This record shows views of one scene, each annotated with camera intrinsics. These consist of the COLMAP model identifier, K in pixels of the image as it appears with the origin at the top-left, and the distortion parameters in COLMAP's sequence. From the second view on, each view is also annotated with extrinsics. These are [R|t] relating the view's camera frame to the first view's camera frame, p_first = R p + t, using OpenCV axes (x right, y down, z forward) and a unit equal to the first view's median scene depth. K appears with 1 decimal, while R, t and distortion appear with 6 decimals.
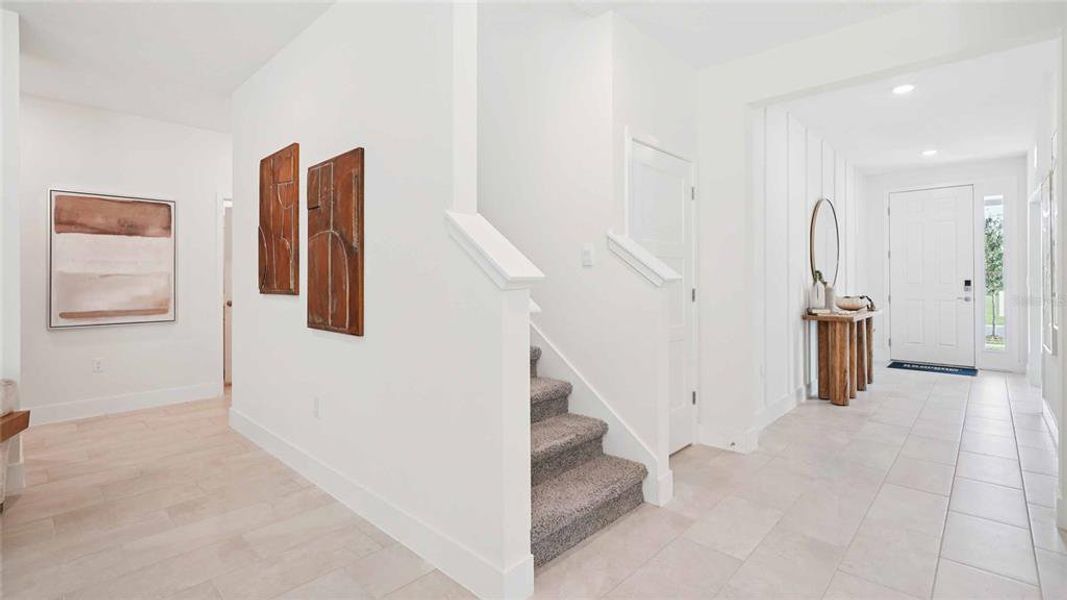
lens RADIAL K [[487.0, 0, 534.3], [0, 487.0, 276.5], [0, 0, 1]] dist [-0.004073, 0.001551]
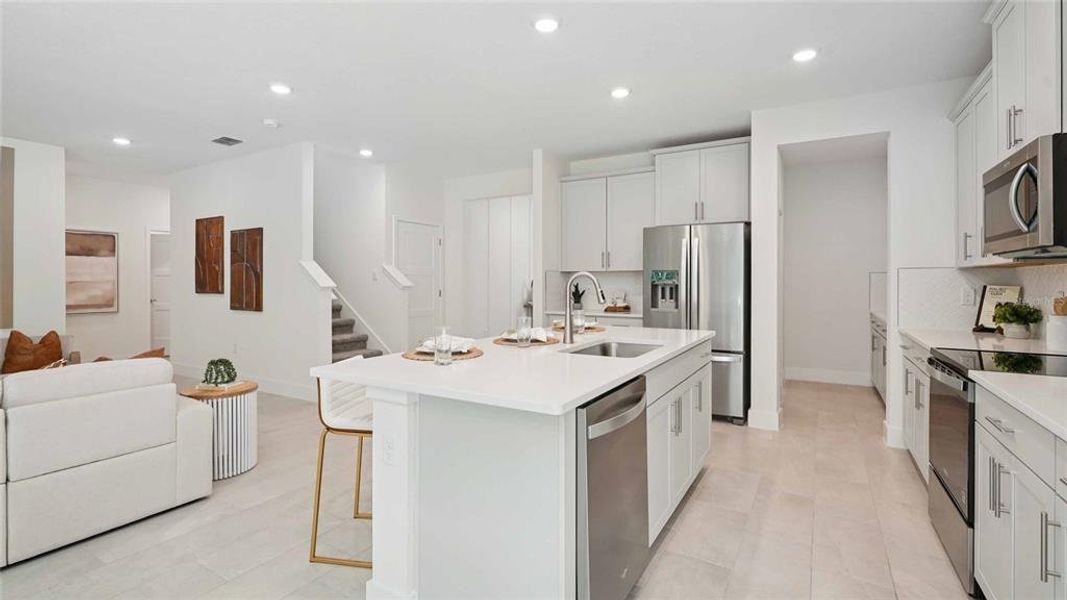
lens RADIAL K [[487.0, 0, 534.6], [0, 487.0, 284.7], [0, 0, 1]] dist [-0.004073, 0.001551]
pose [[0.975816, 0.001860, 0.218585, 0.202054], [-0.004692, 0.999912, 0.012434, -0.018312], [-0.218543, -0.013159, 0.975739, -0.771837]]
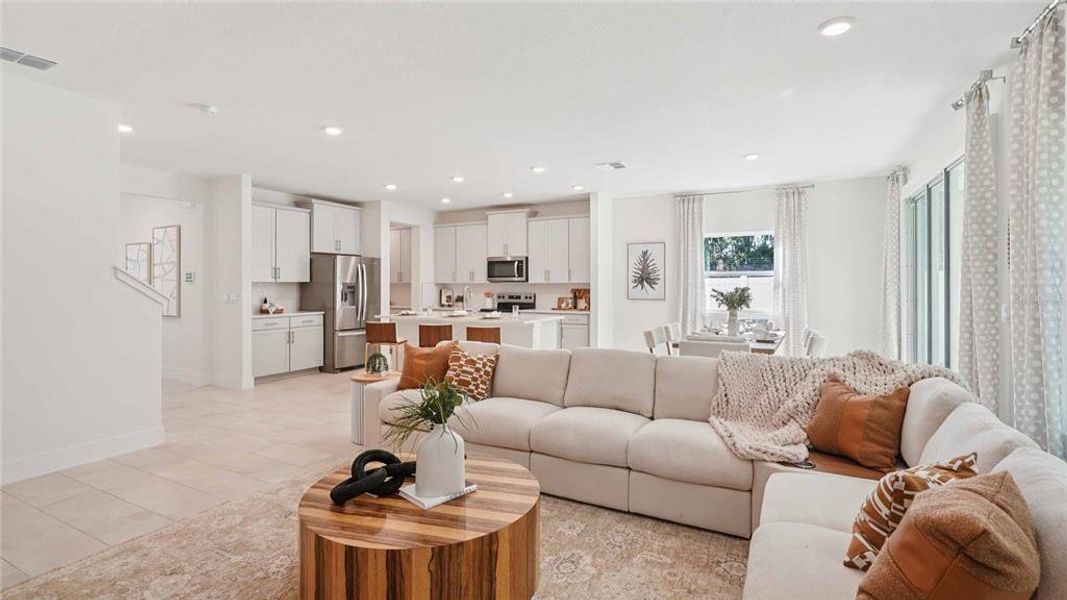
lens RADIAL K [[487.0, 0, 529.7], [0, 487.0, 280.3], [0, 0, 1]] dist [-0.004073, 0.001551]
pose [[-0.263915, 0.010077, 0.964493, -1.008127], [-0.003722, 0.999927, -0.011465, -0.028045], [-0.964539, -0.006616, -0.263858, -0.032388]]
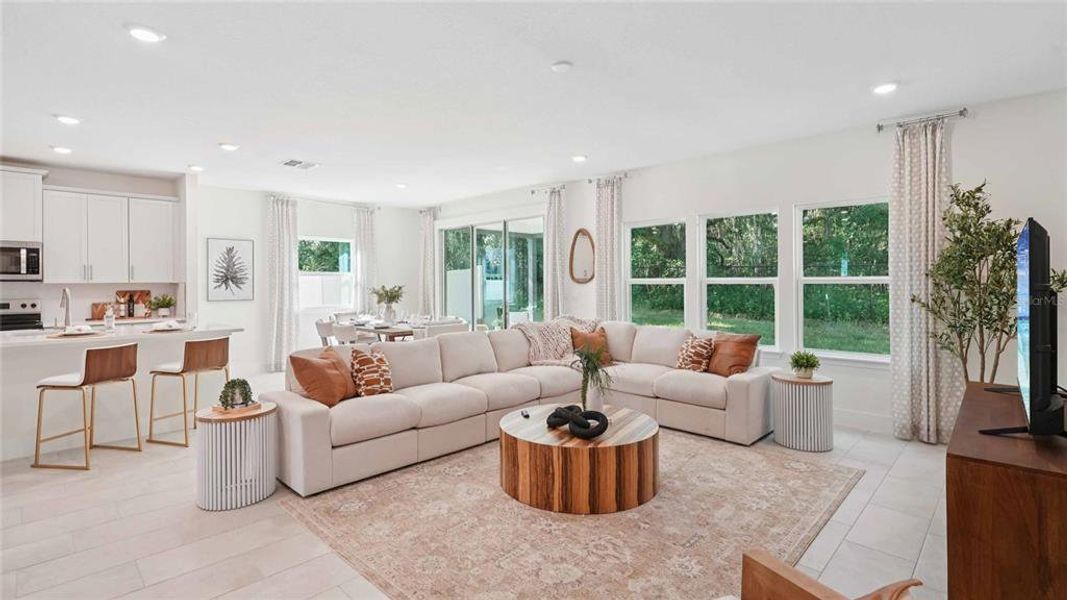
lens RADIAL K [[487.0, 0, 520.2], [0, 487.0, 277.7], [0, 0, 1]] dist [-0.004073, 0.001551]
pose [[-0.999297, 0.008390, 0.036533, -0.483314], [0.007834, 0.999852, -0.015339, -0.024393], [-0.036656, -0.015042, -0.999215, 0.631091]]
